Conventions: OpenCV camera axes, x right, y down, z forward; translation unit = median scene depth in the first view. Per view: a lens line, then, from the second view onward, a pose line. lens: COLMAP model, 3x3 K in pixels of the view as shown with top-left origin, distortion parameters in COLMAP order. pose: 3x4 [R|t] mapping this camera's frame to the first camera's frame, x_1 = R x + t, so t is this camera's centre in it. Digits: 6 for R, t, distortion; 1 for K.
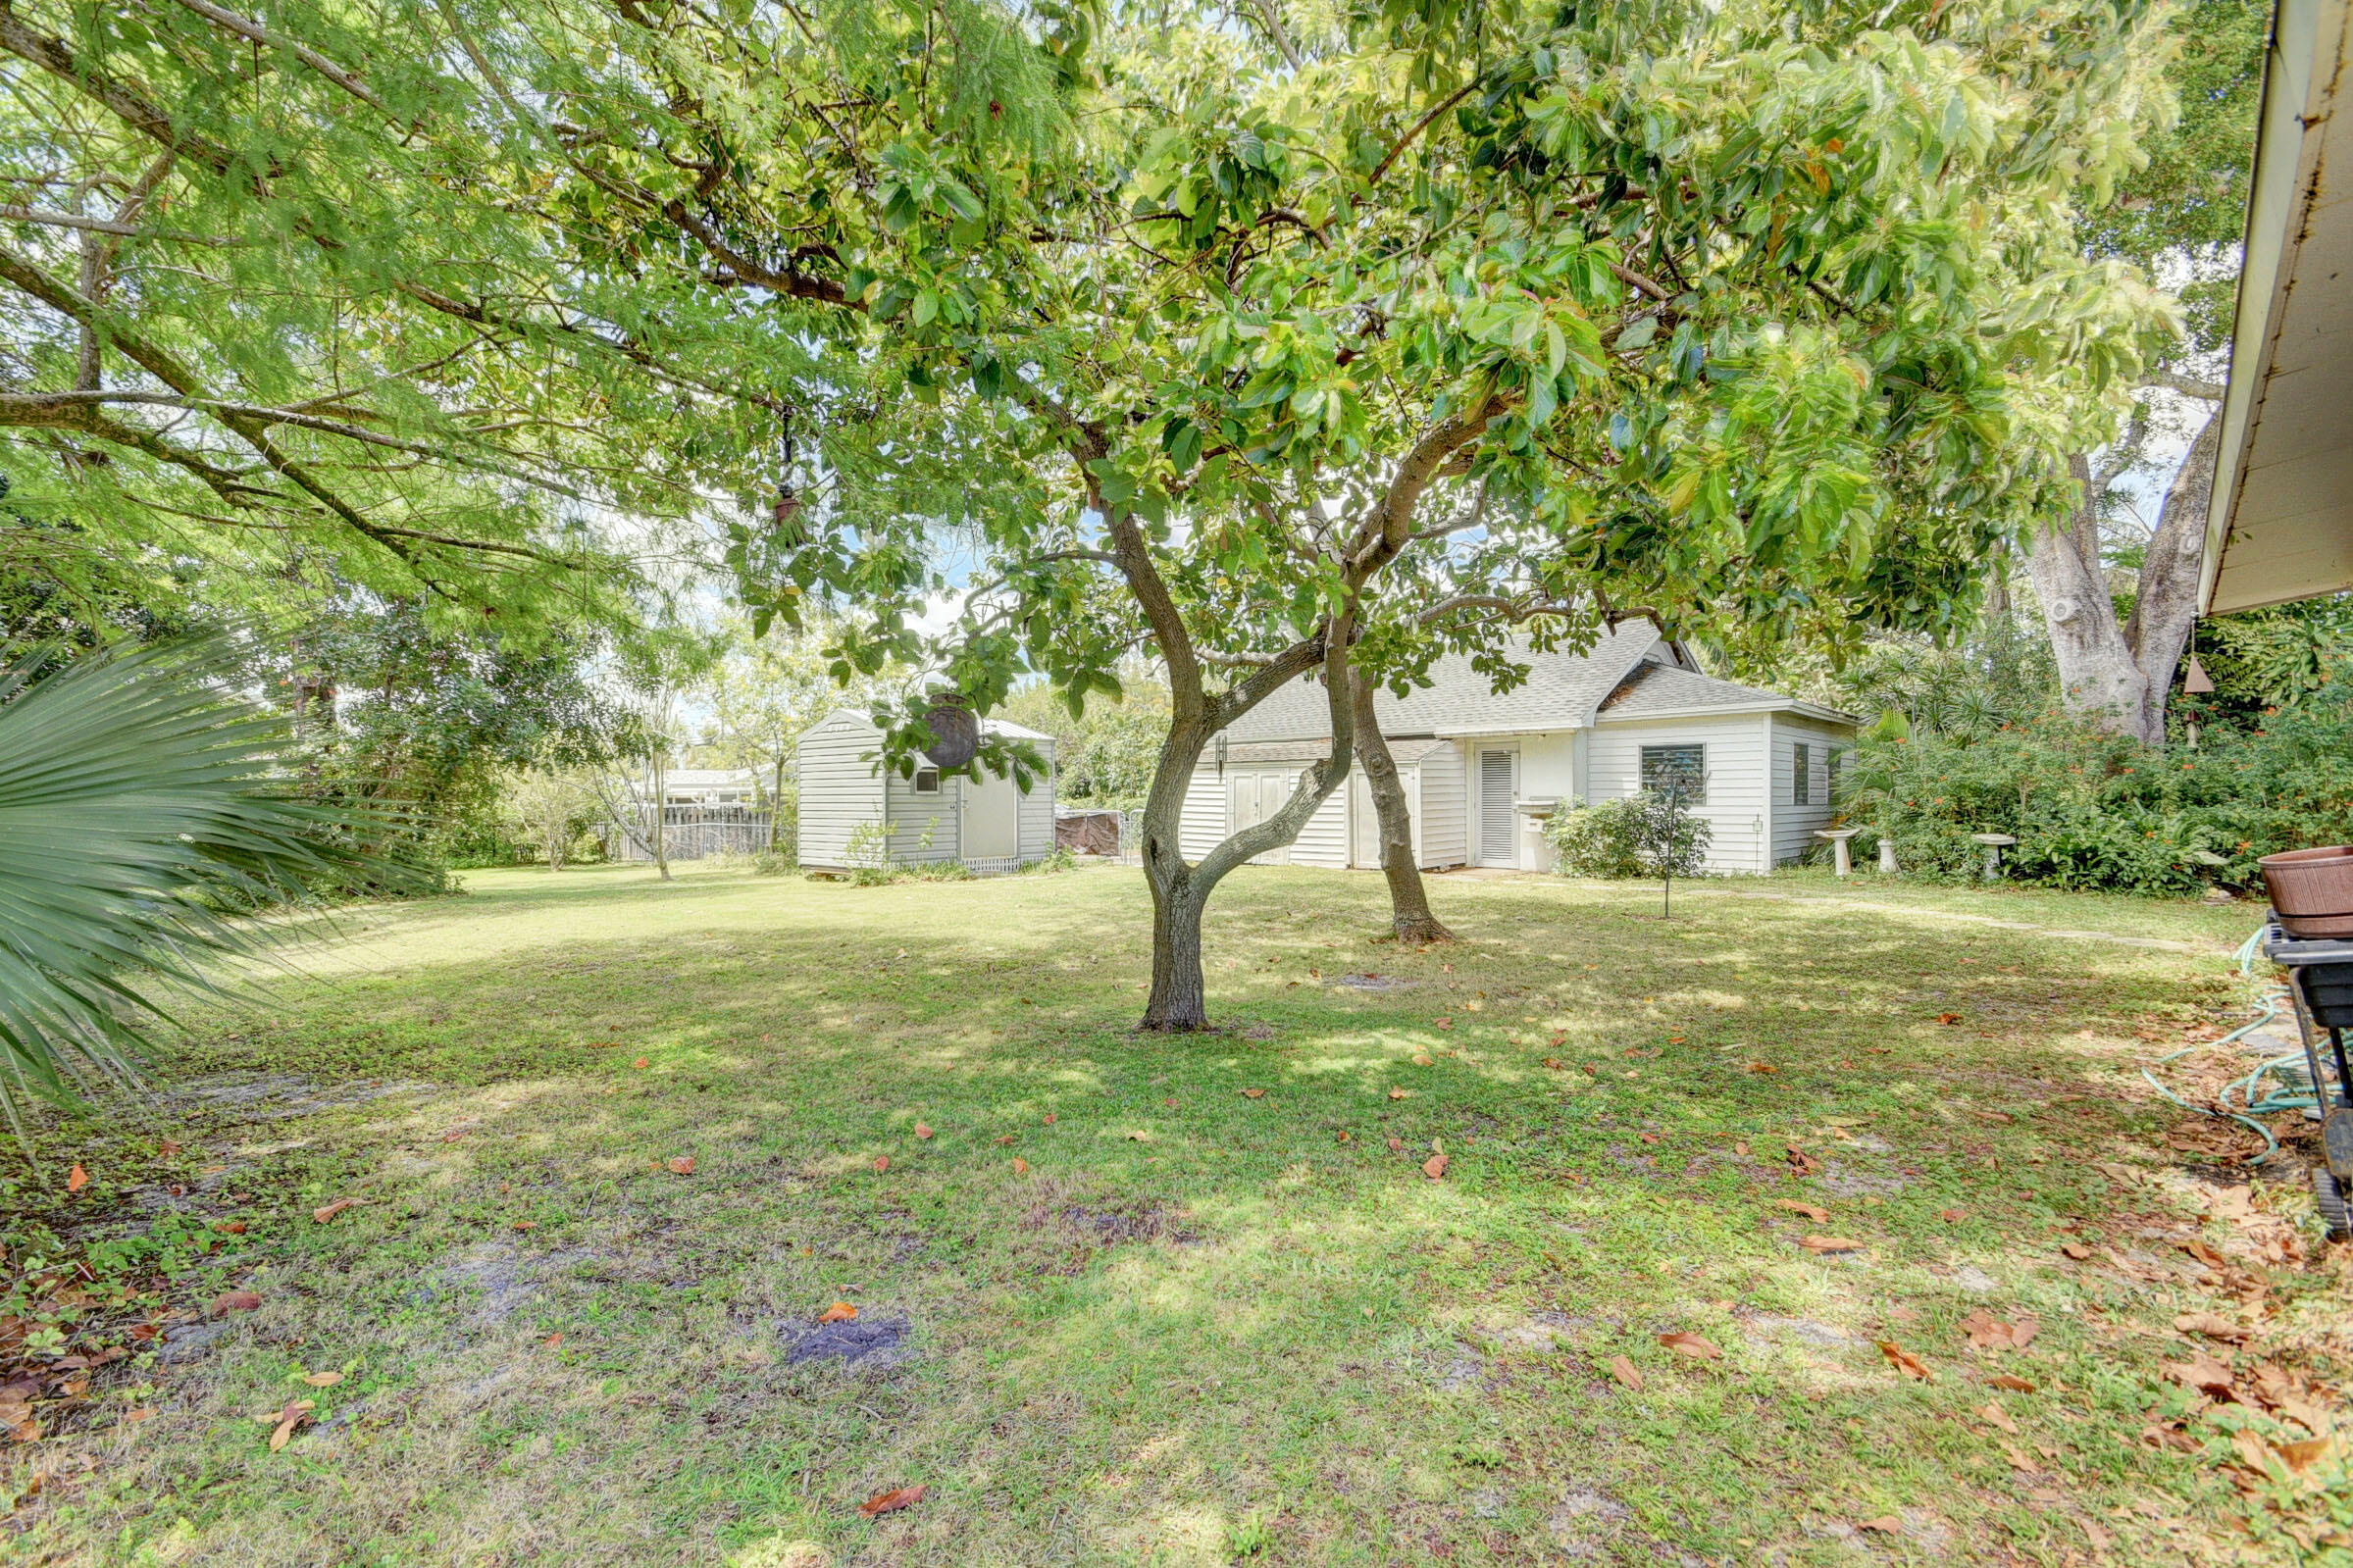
lens RADIAL K [[1036.1, 0, 1131.9], [0, 1036.1, 800.0], [0, 0, 1]] dist [0.012065, -0.016673]
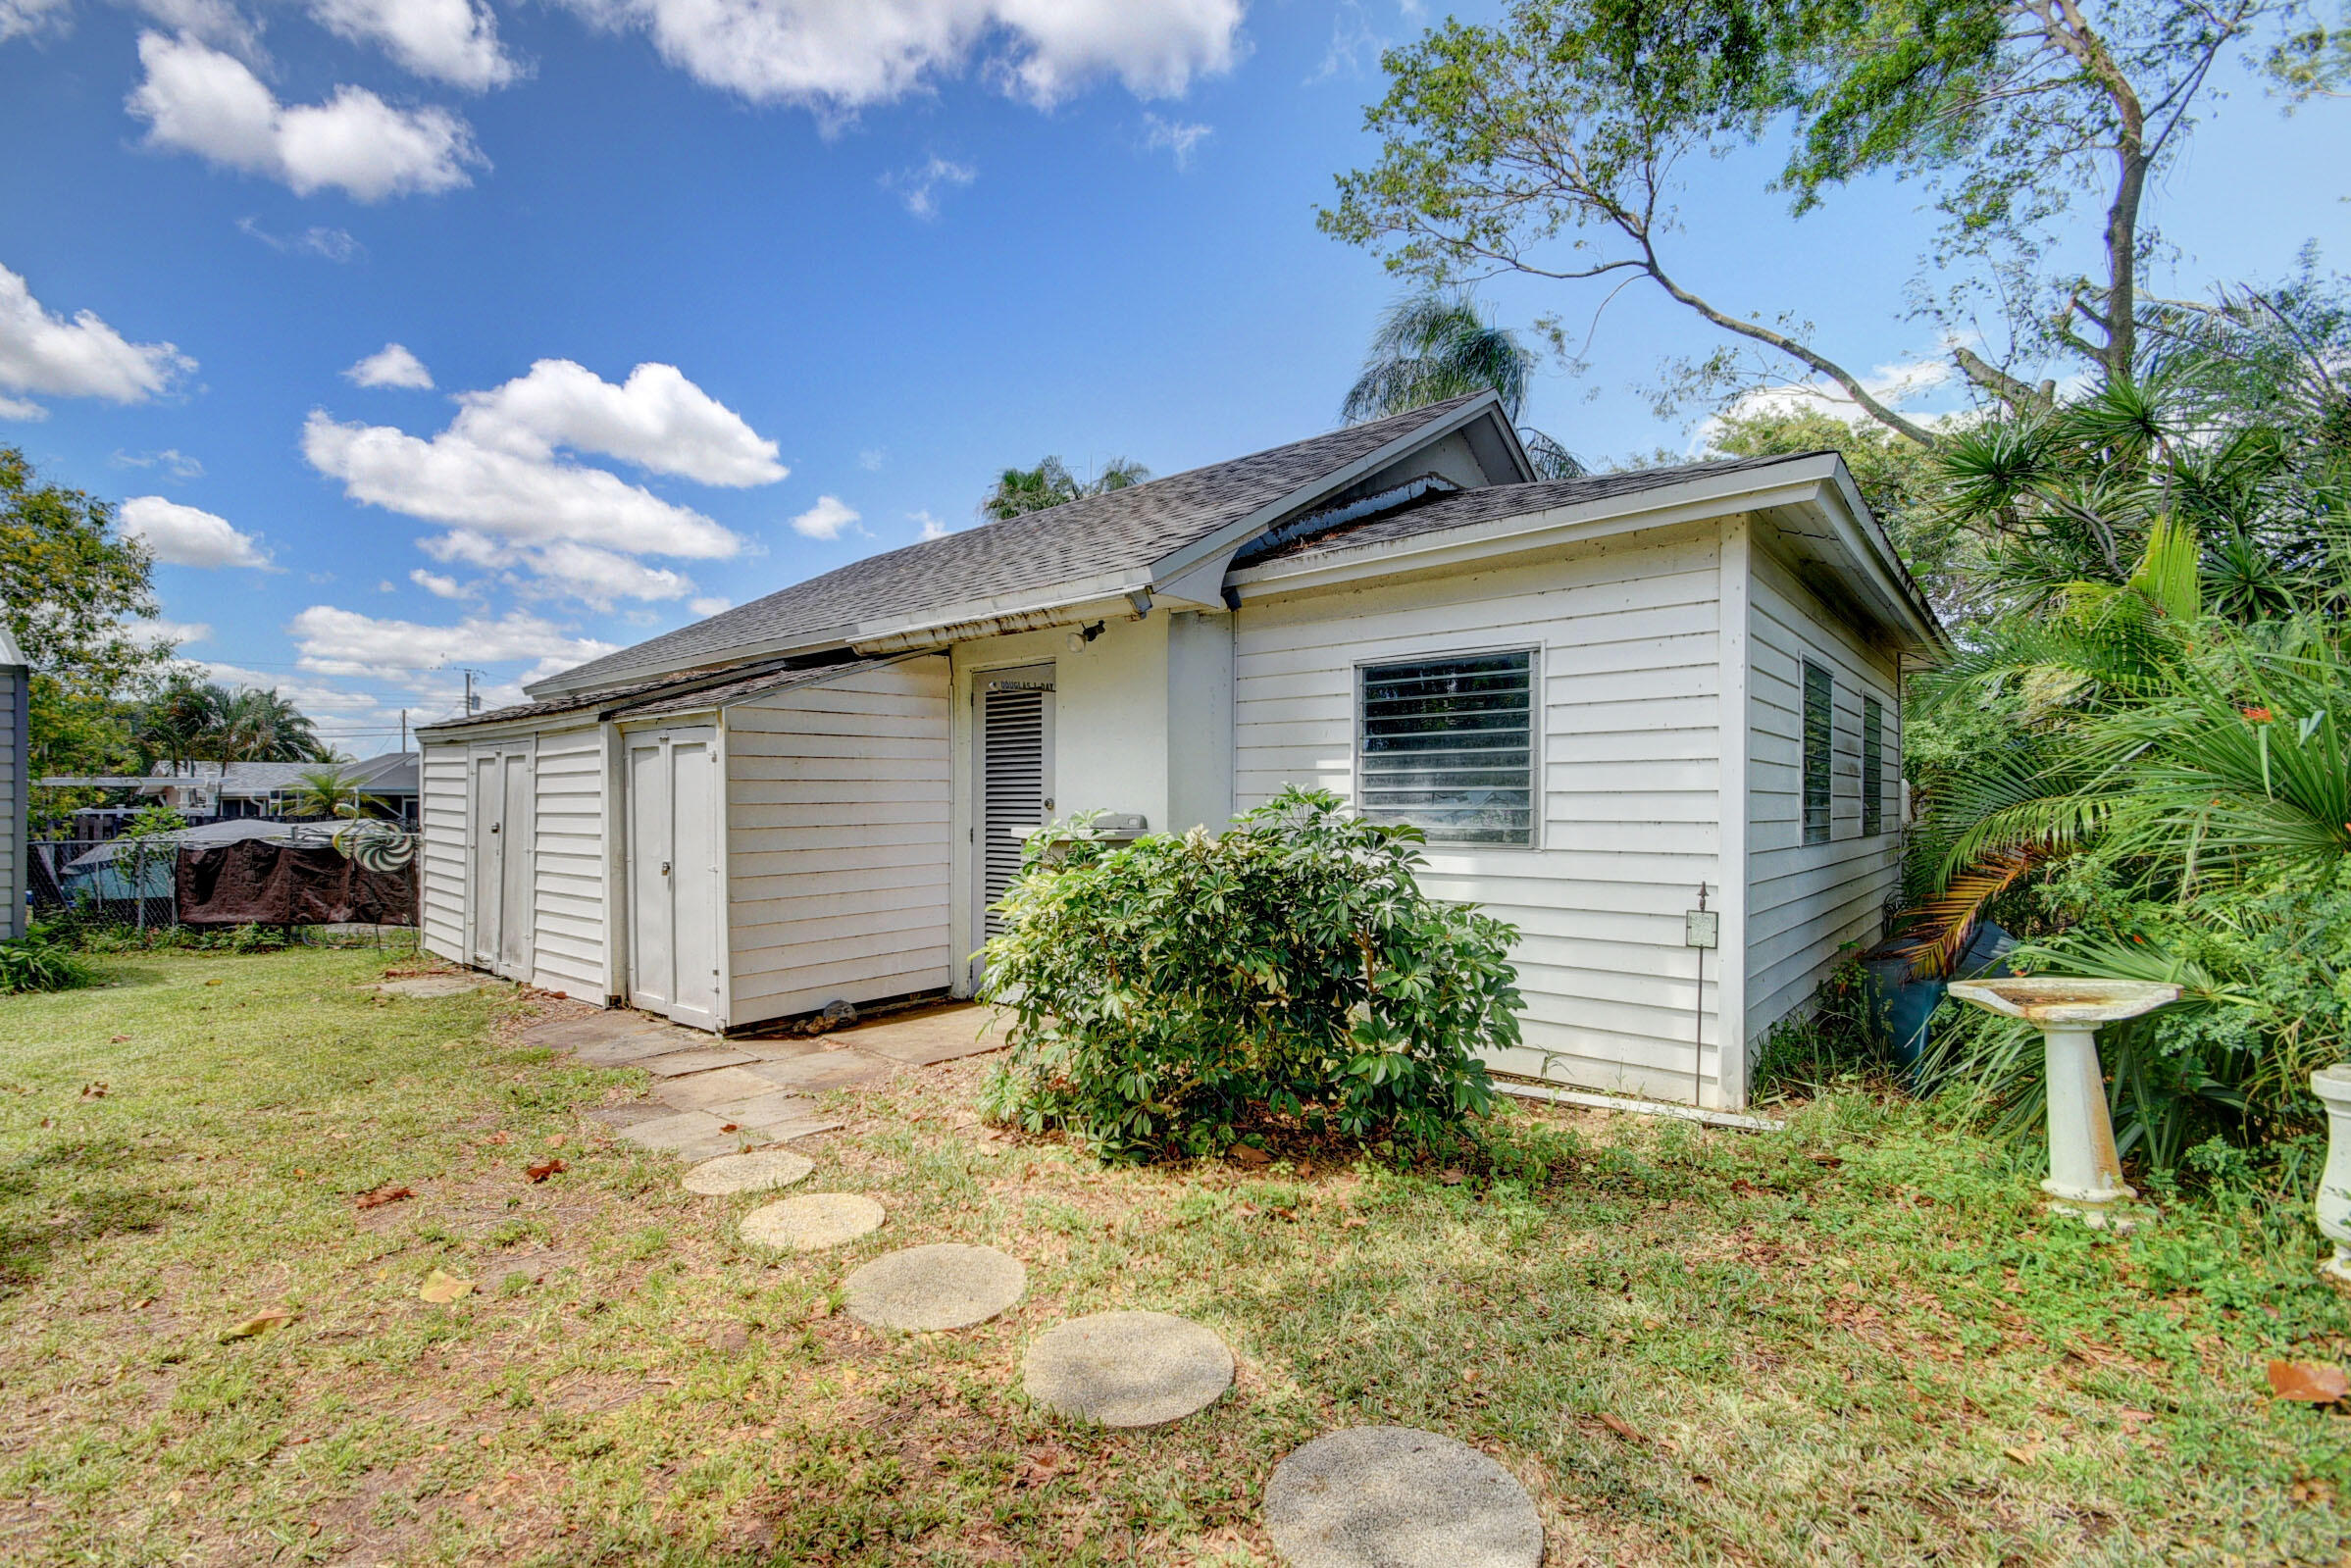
lens RADIAL K [[1035.2, 0, 1130.9], [0, 1035.2, 800.0], [0, 0, 1]] dist [0.012065, -0.016673]
pose [[0.997117, 0.000665, 0.075871, 0.465927], [-0.000821, 0.999998, 0.002022, -0.009962], [-0.075870, -0.002079, 0.997116, 0.797623]]
